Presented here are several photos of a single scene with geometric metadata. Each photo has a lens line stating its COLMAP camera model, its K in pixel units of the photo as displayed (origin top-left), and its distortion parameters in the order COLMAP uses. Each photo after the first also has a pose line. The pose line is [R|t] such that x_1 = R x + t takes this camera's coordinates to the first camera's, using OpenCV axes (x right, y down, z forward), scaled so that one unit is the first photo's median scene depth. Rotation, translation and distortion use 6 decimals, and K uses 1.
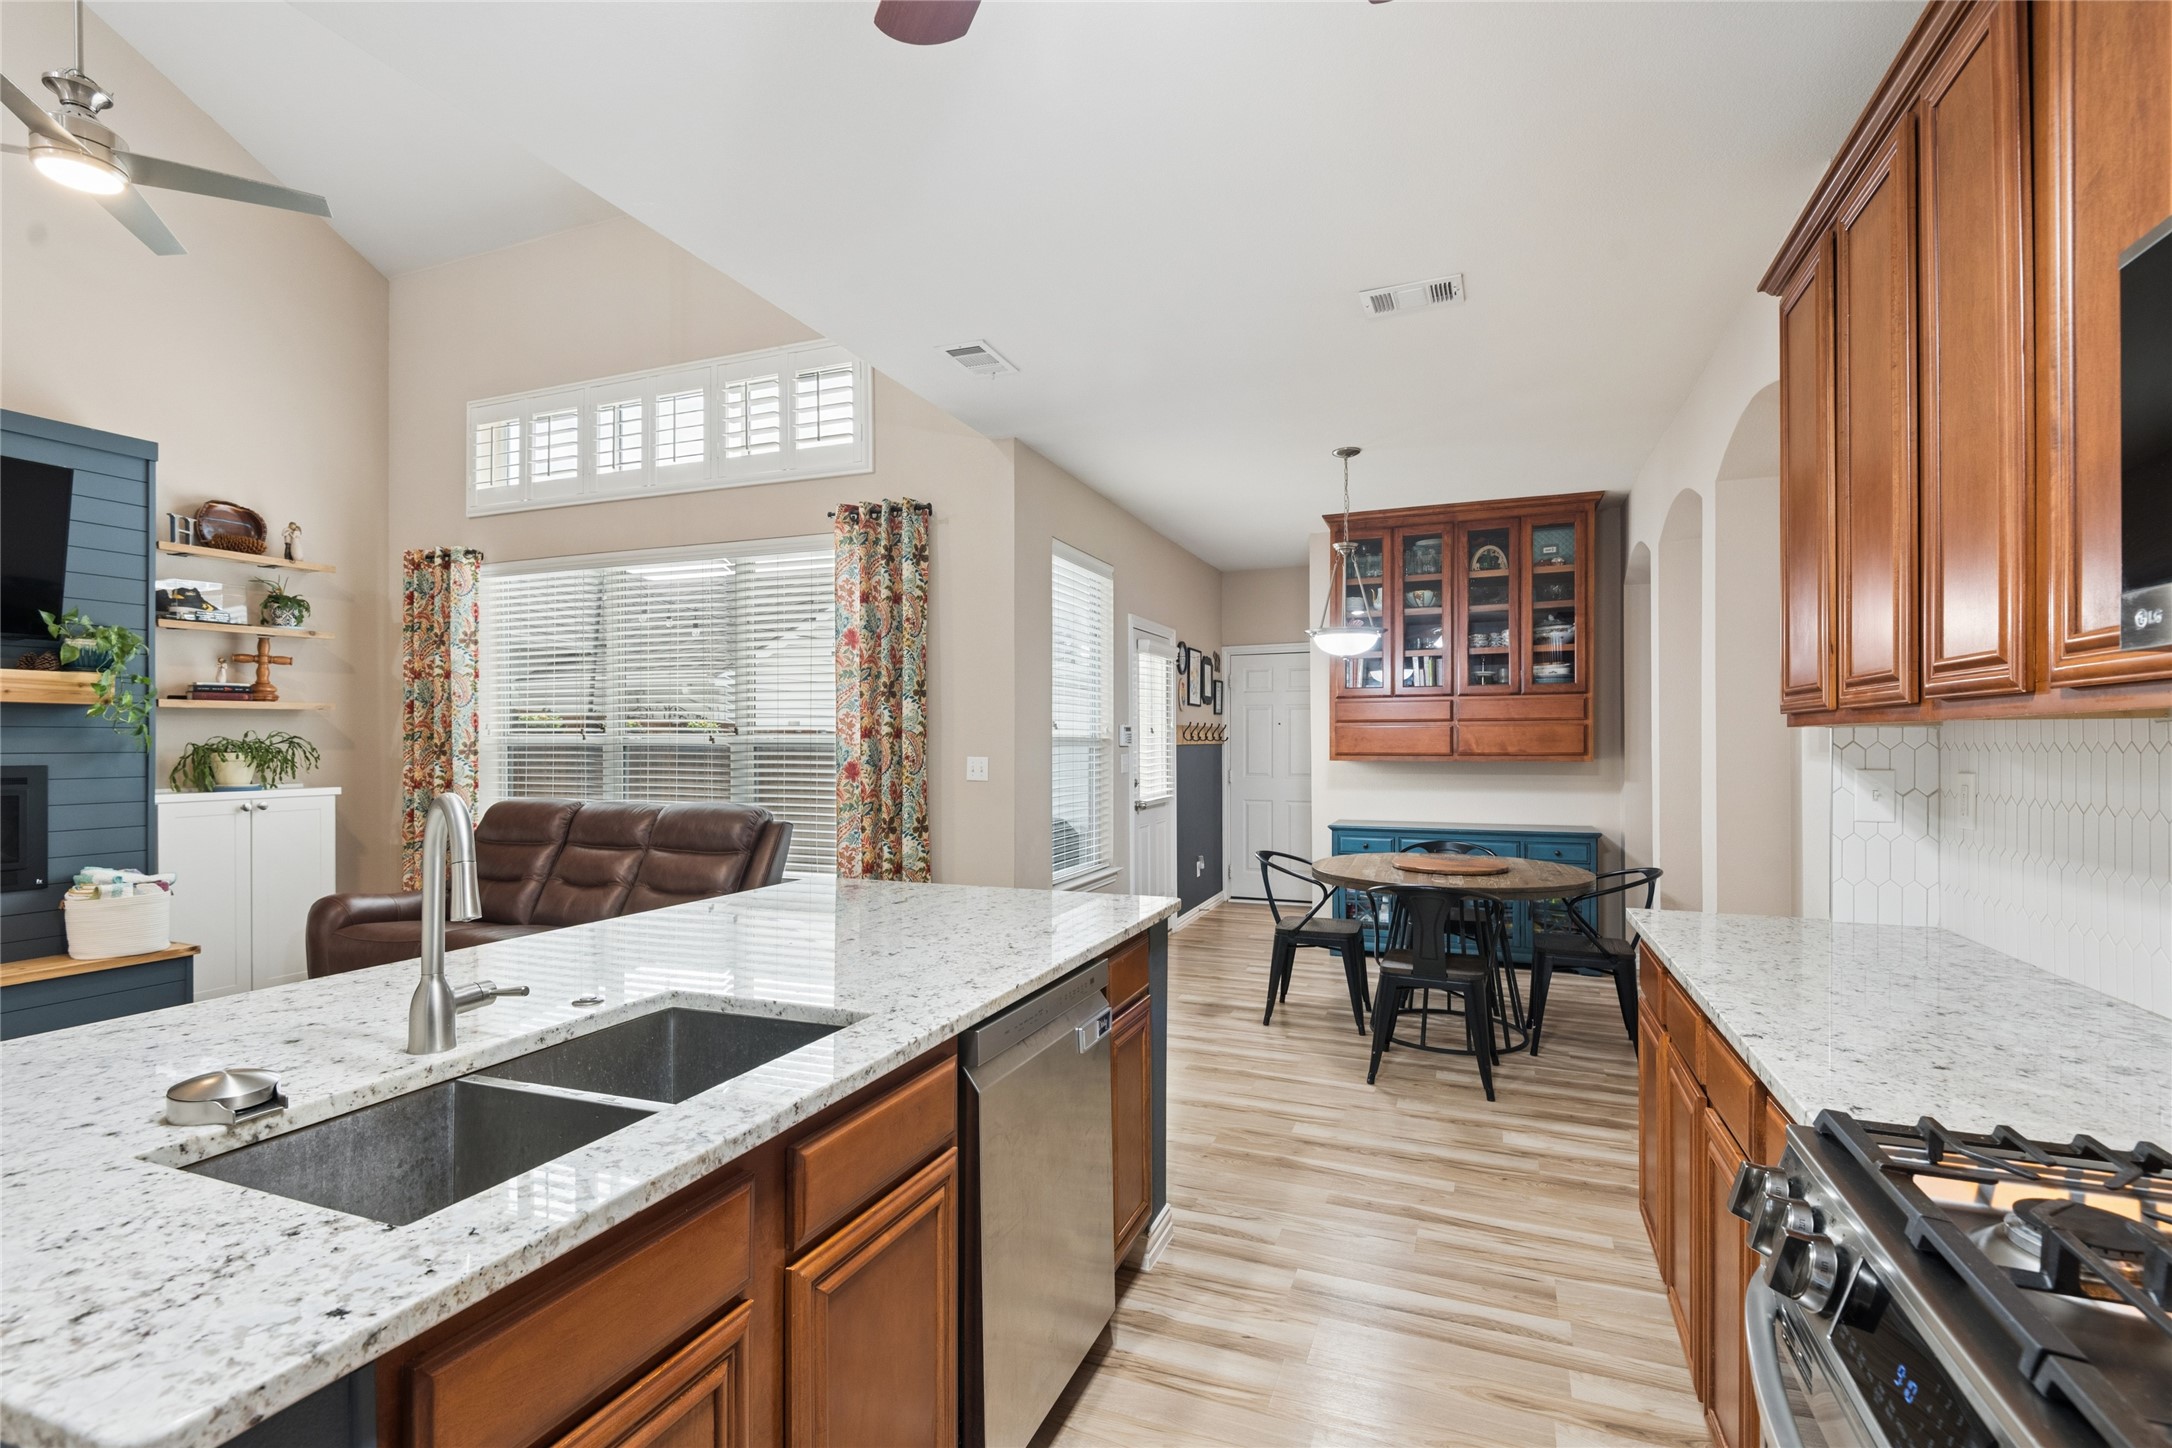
lens RADIAL K [[996.6, 0, 1090.6], [0, 996.6, 720.2], [0, 0, 1]] dist [0.015453, -0.008906]
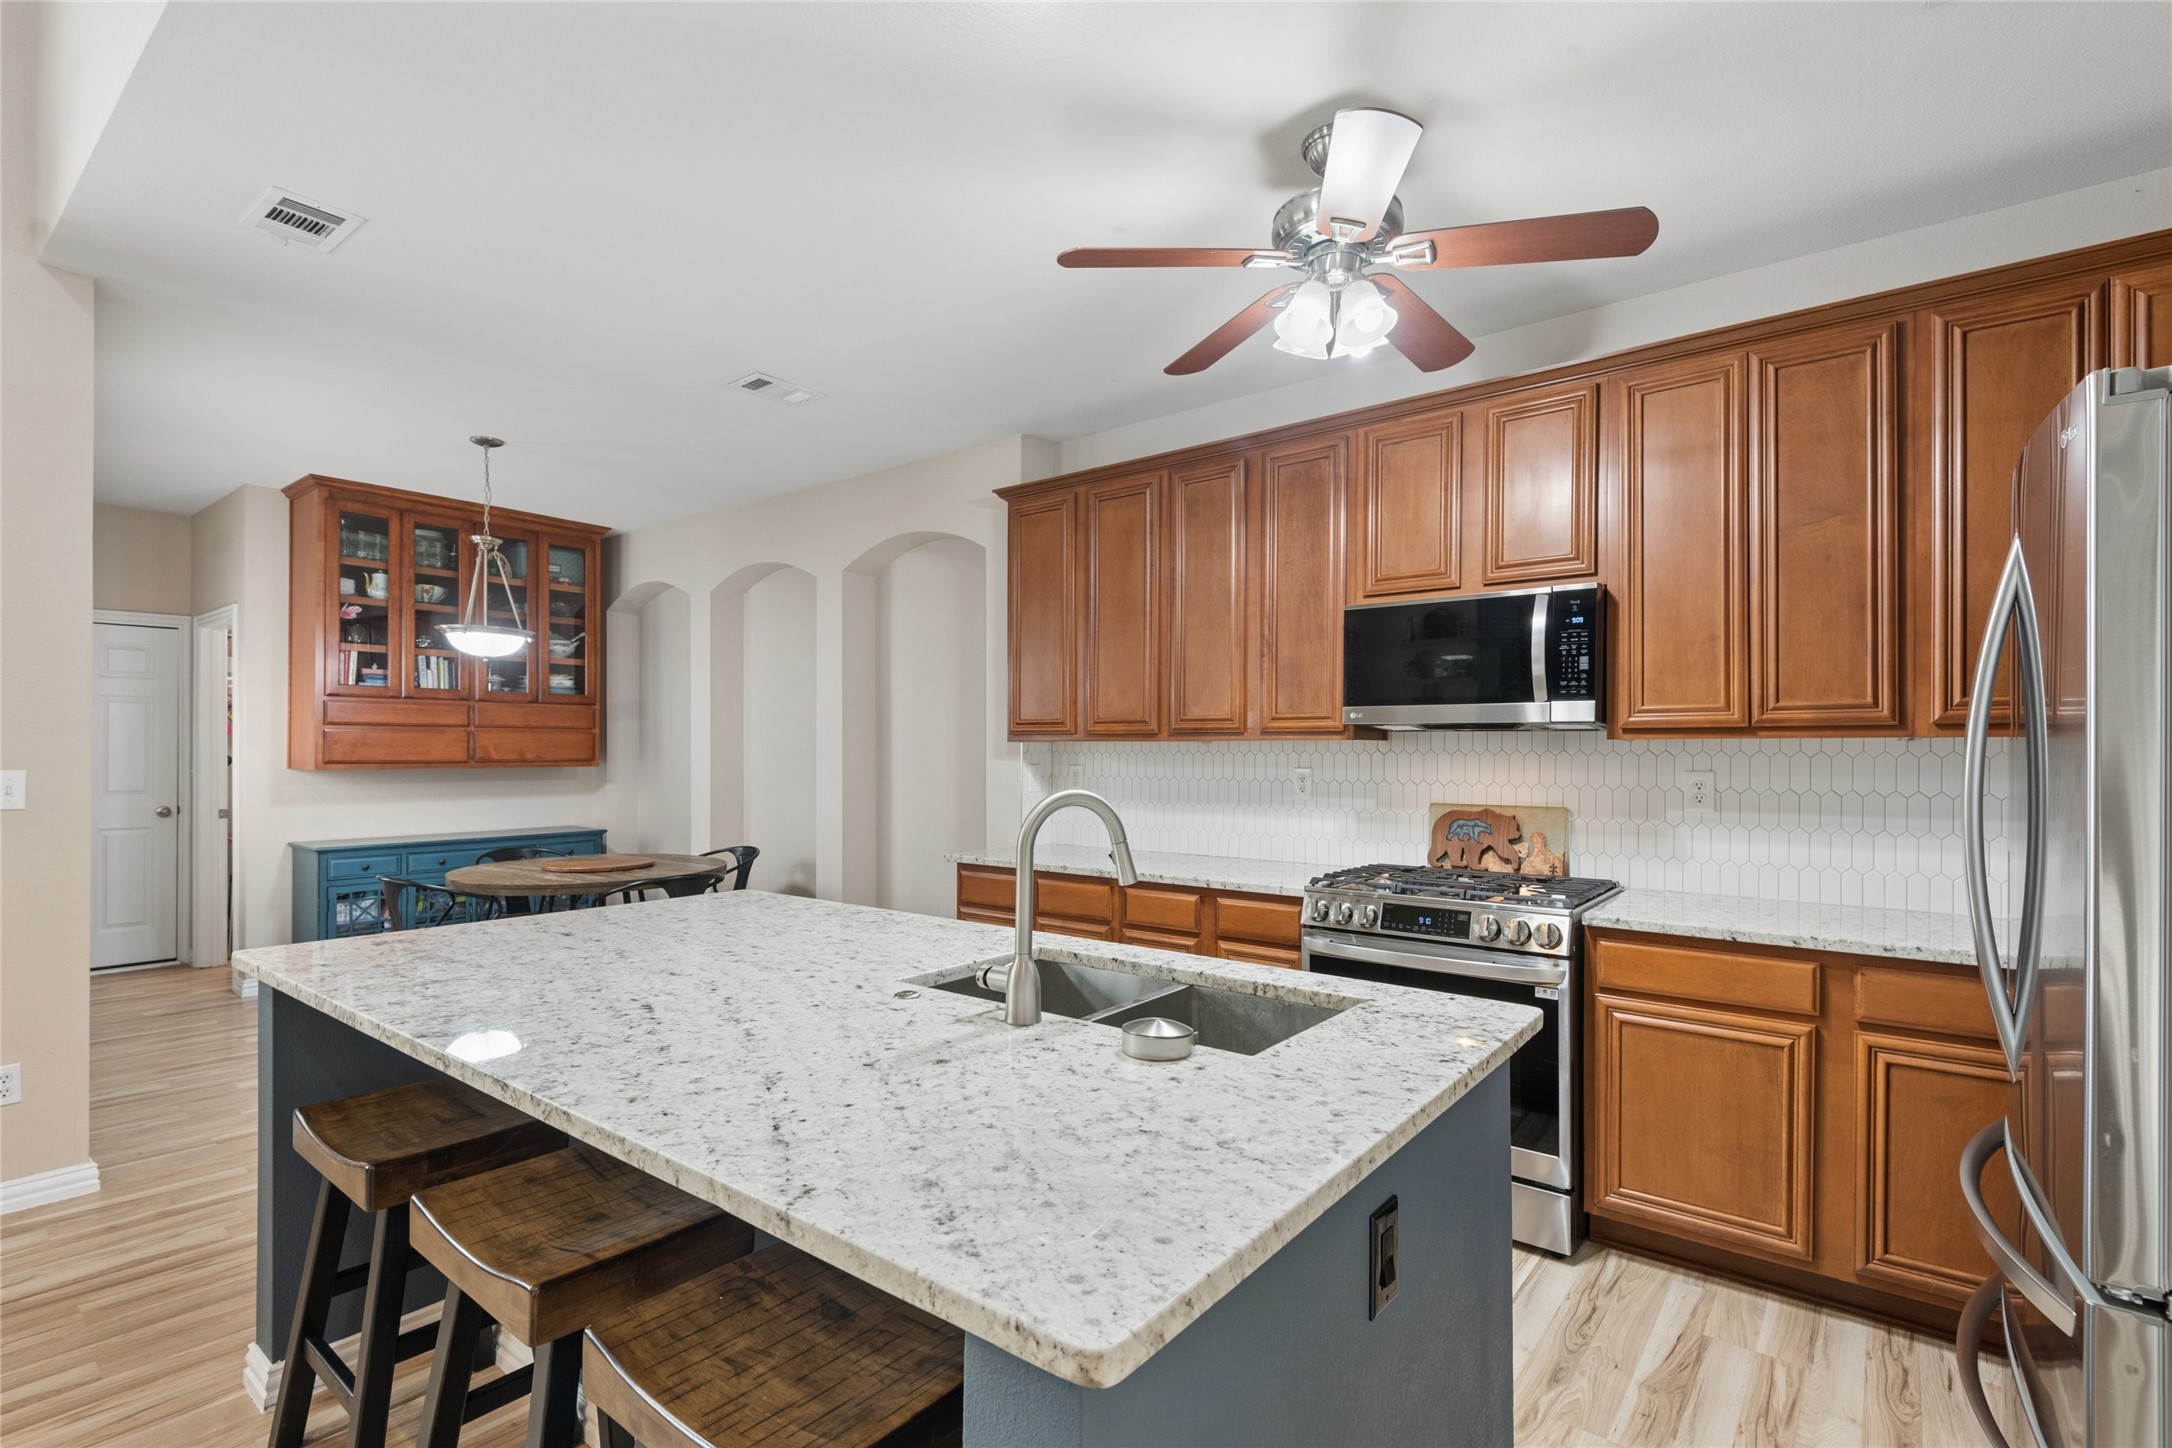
lens RADIAL K [[996.6, 0, 1081.2], [0, 996.6, 755.3], [0, 0, 1]] dist [0.015453, -0.008906]
pose [[0.297363, -0.002516, 0.954761, -0.468086], [-0.025419, 0.999621, 0.010551, 0.004163], [-0.954426, -0.027407, 0.297187, 0.167735]]
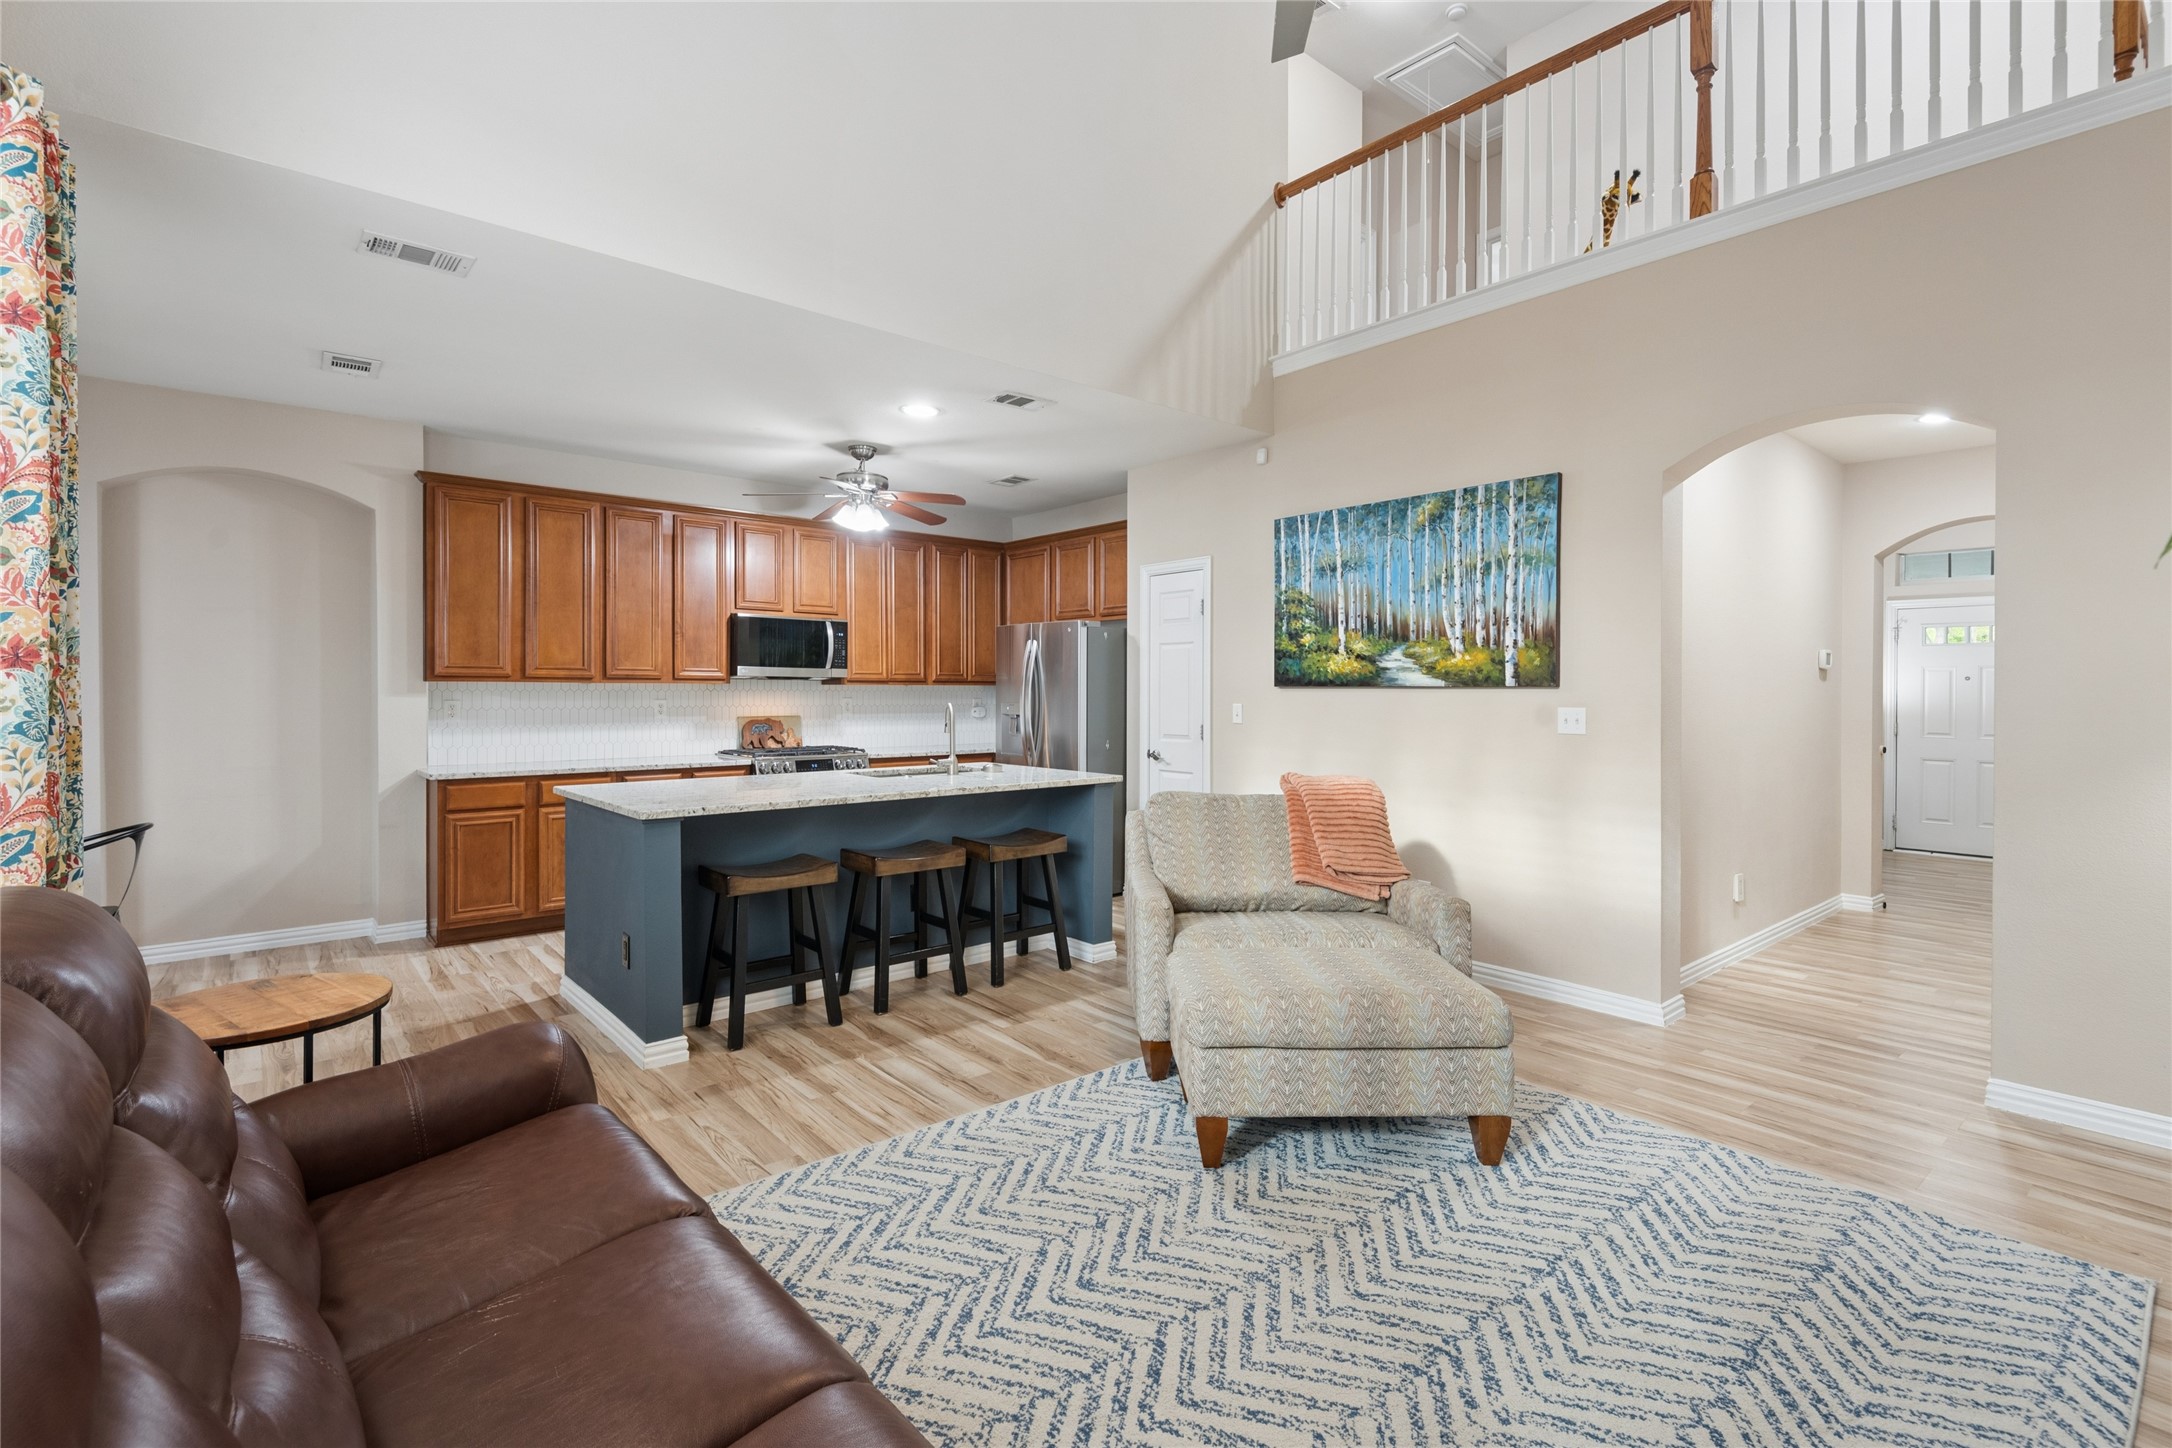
lens RADIAL K [[996.6, 0, 1083.5], [0, 996.6, 680.2], [0, 0, 1]] dist [0.015453, -0.008906]
pose [[-0.875309, 0.006202, 0.483524, -0.776415], [-0.011505, 0.999368, -0.033645, 0.029377], [-0.483427, -0.035013, -0.874684, 1.080946]]
